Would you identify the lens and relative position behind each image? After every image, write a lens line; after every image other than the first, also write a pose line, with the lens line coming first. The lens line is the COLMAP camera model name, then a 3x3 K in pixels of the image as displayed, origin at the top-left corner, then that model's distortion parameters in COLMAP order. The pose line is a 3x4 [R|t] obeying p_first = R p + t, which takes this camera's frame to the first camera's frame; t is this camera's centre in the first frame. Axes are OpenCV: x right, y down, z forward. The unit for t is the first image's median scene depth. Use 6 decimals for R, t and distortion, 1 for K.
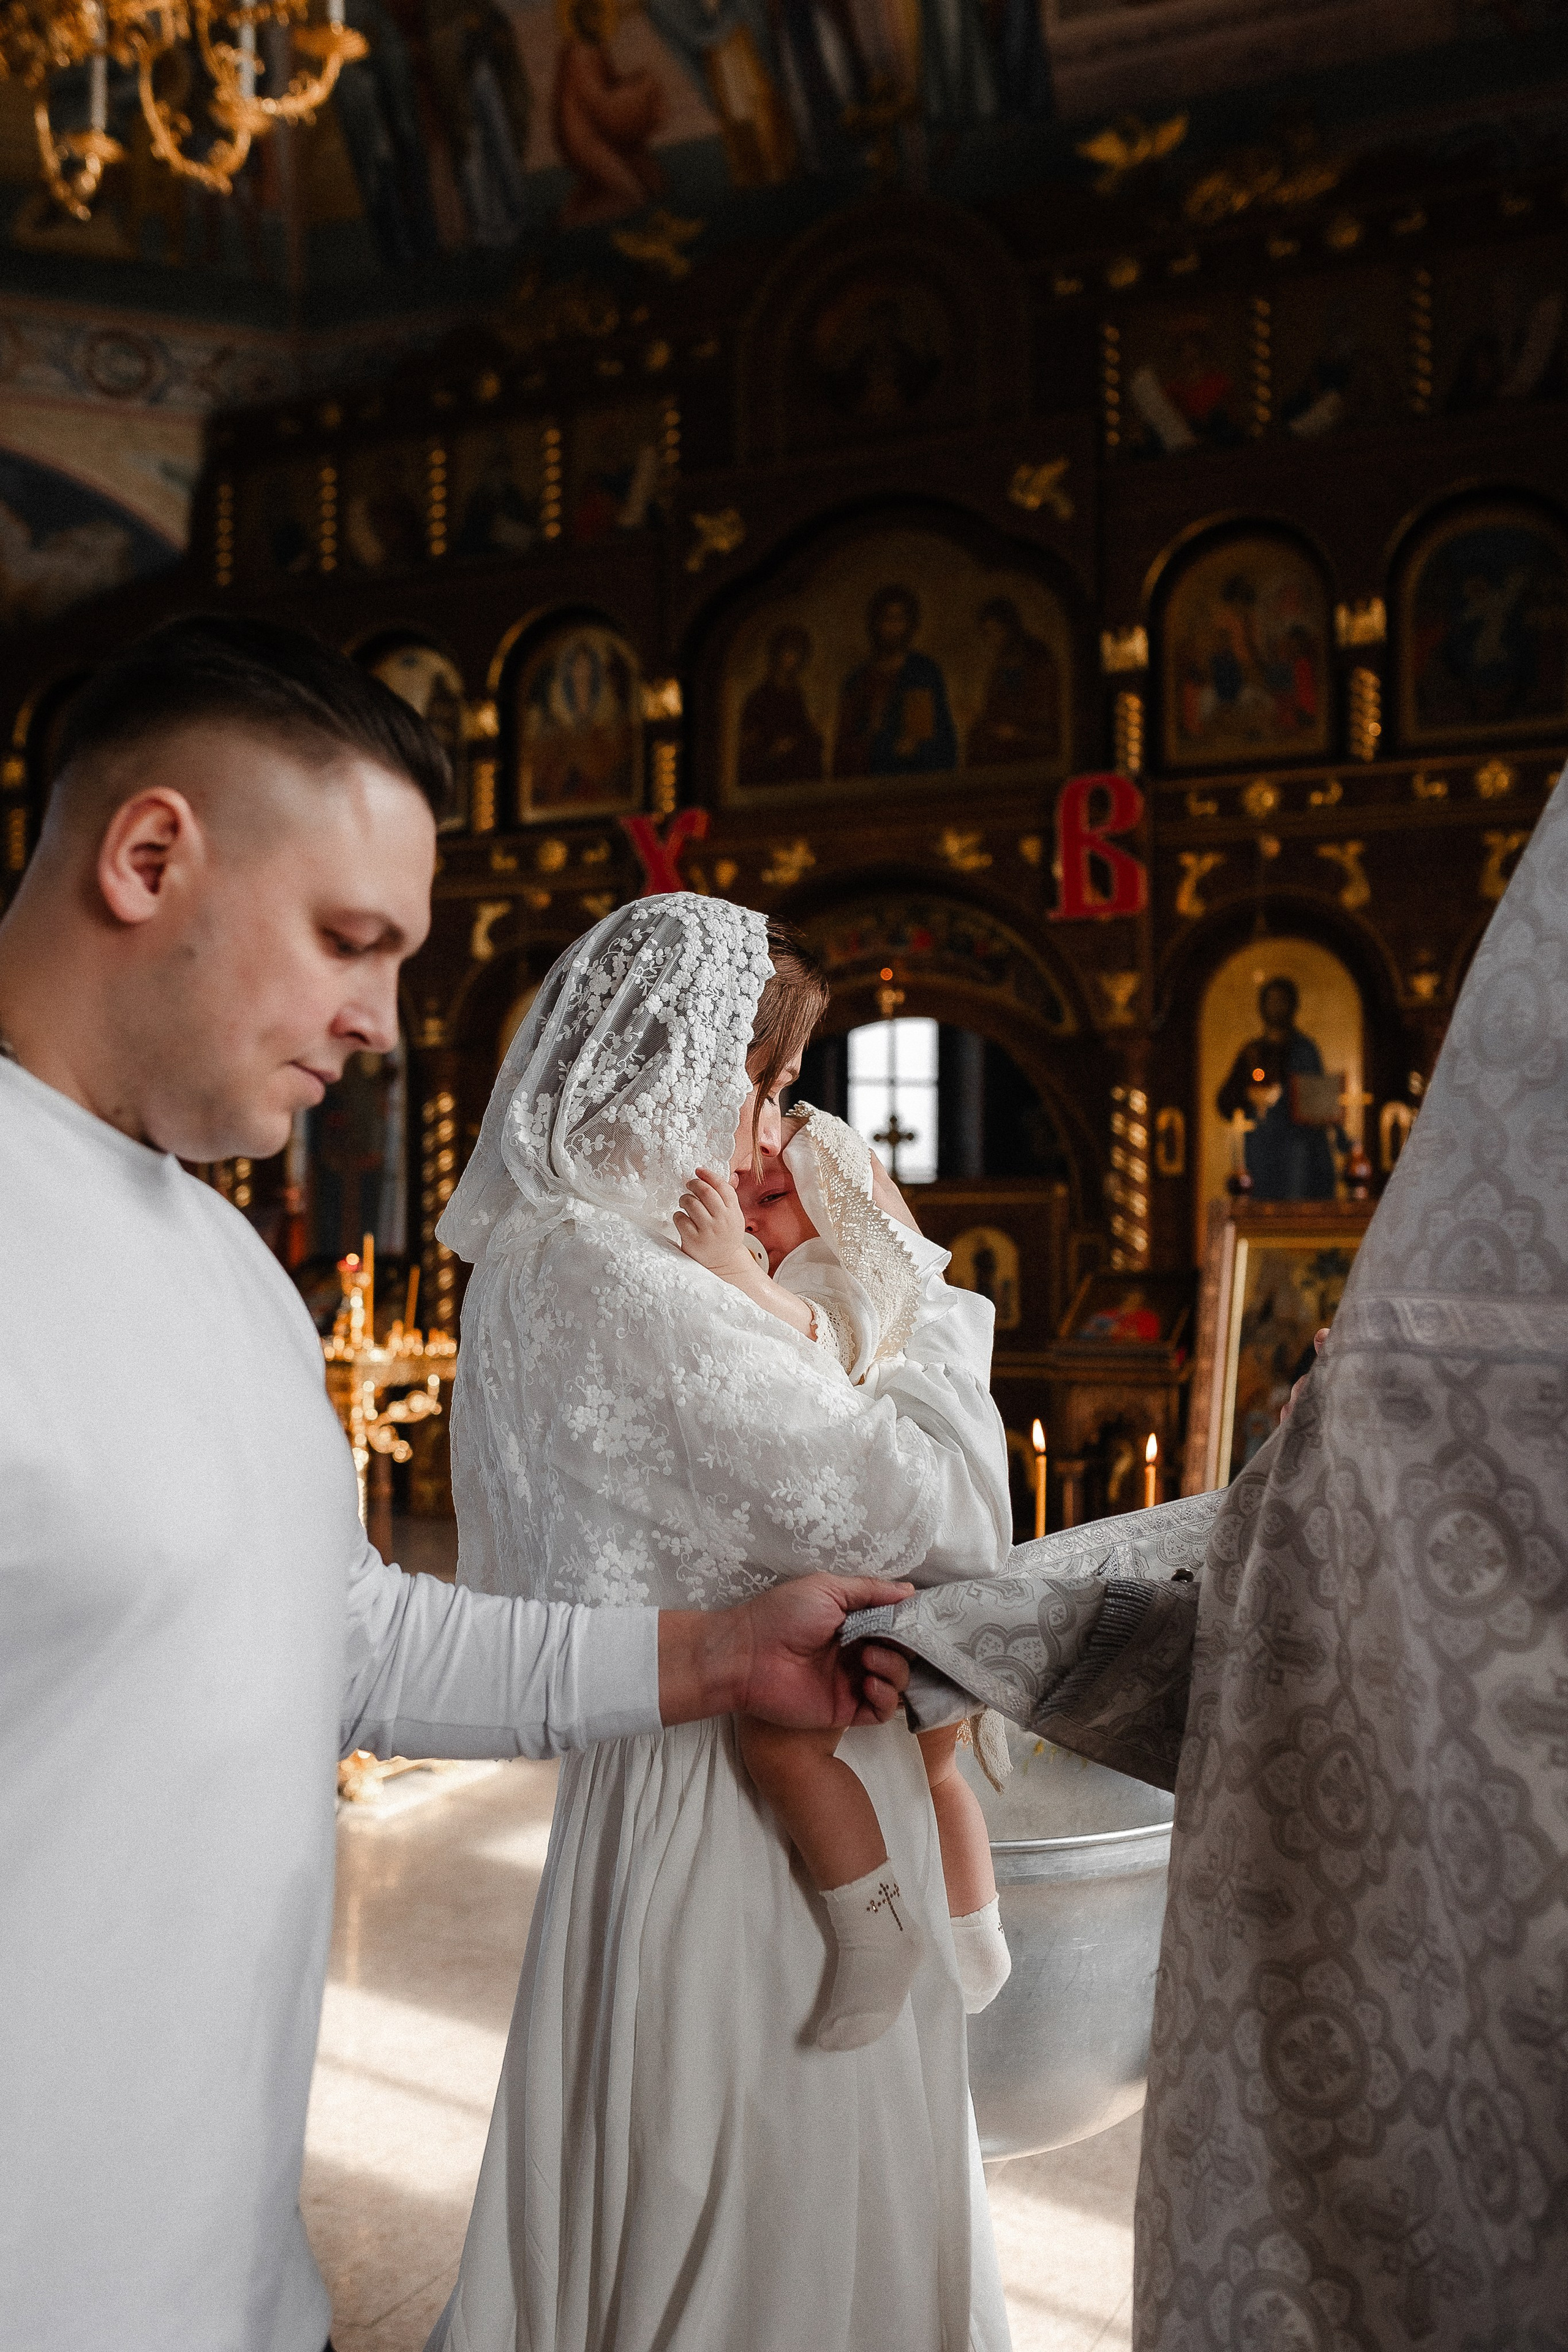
lens RADIAL K [[2100.0, 0, 784.0], [0, 2100.0, 1176.0], [0, 0, 1]] dist [0.000322, 0.003222]
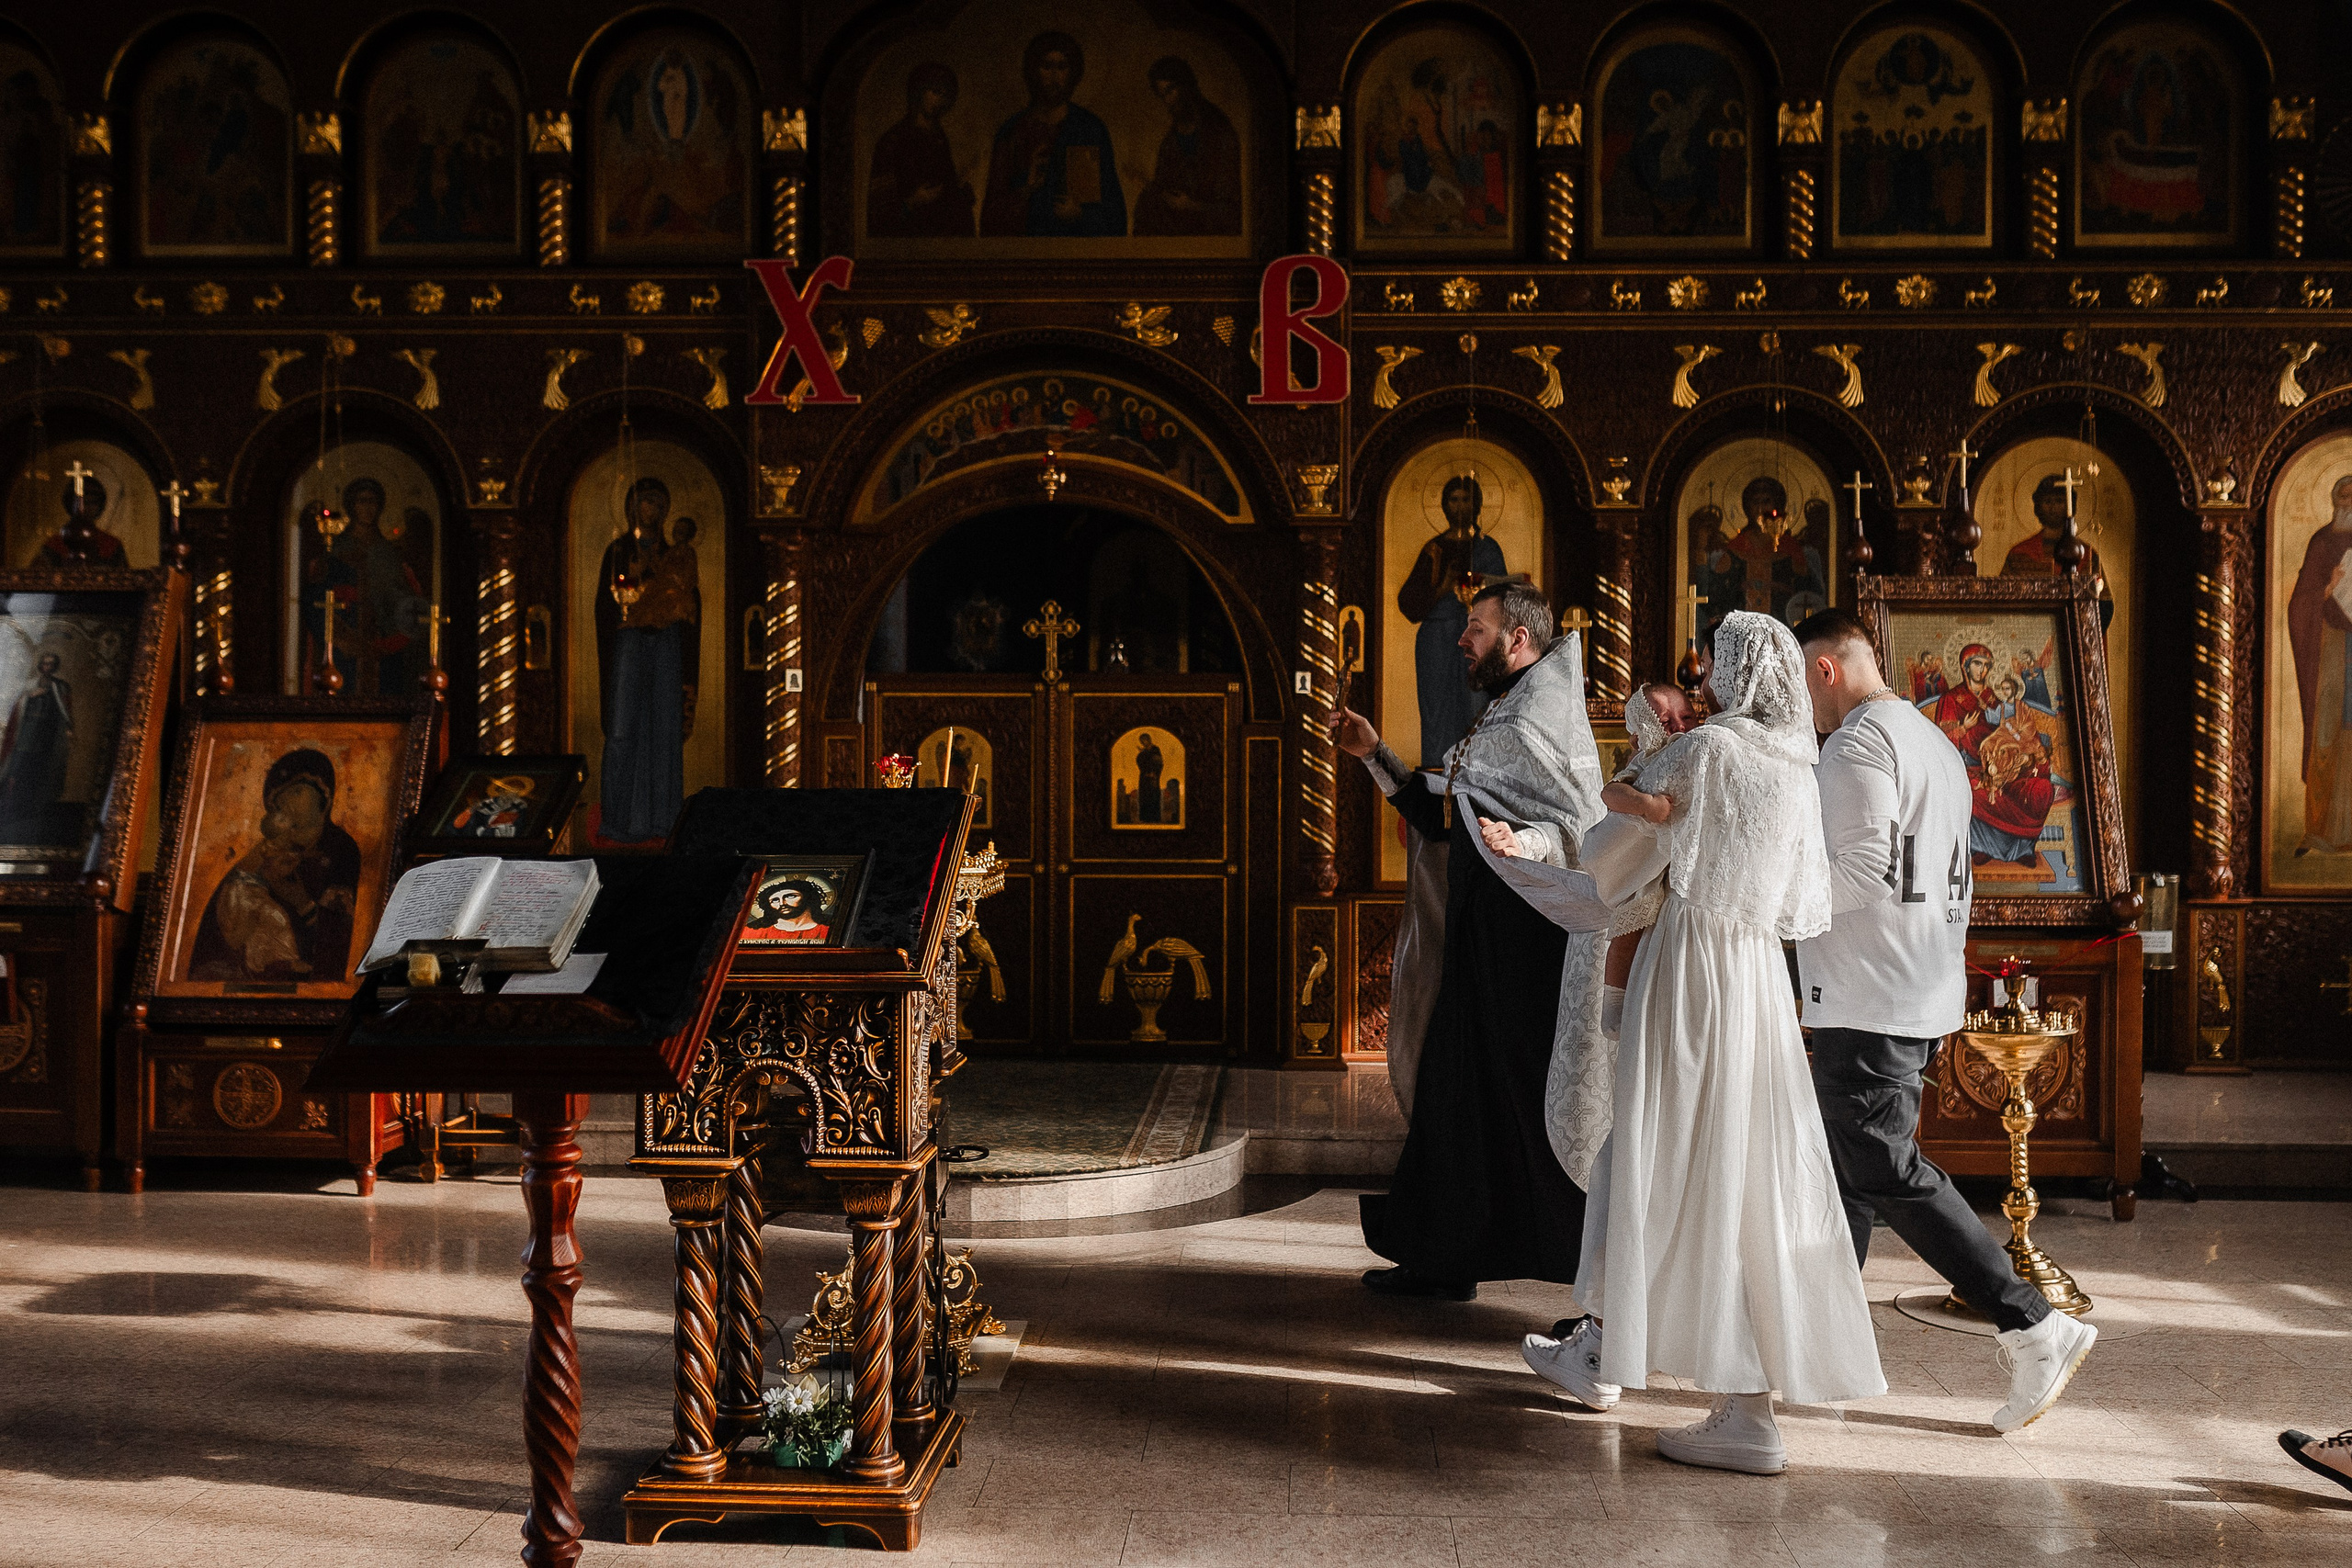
lens RADIAL K [[2099.8, 0, 1176.0], [0, 2099.8, 784.0], [0, 0, 1]] dist [0.000322, 0.003222]
pose [[0.930866, -0.008992, 0.365249, -0.252643], [-0.010508, 0.998625, 0.051366, 0.002378], [-0.365209, -0.051653, 0.929492, 0.110369]]
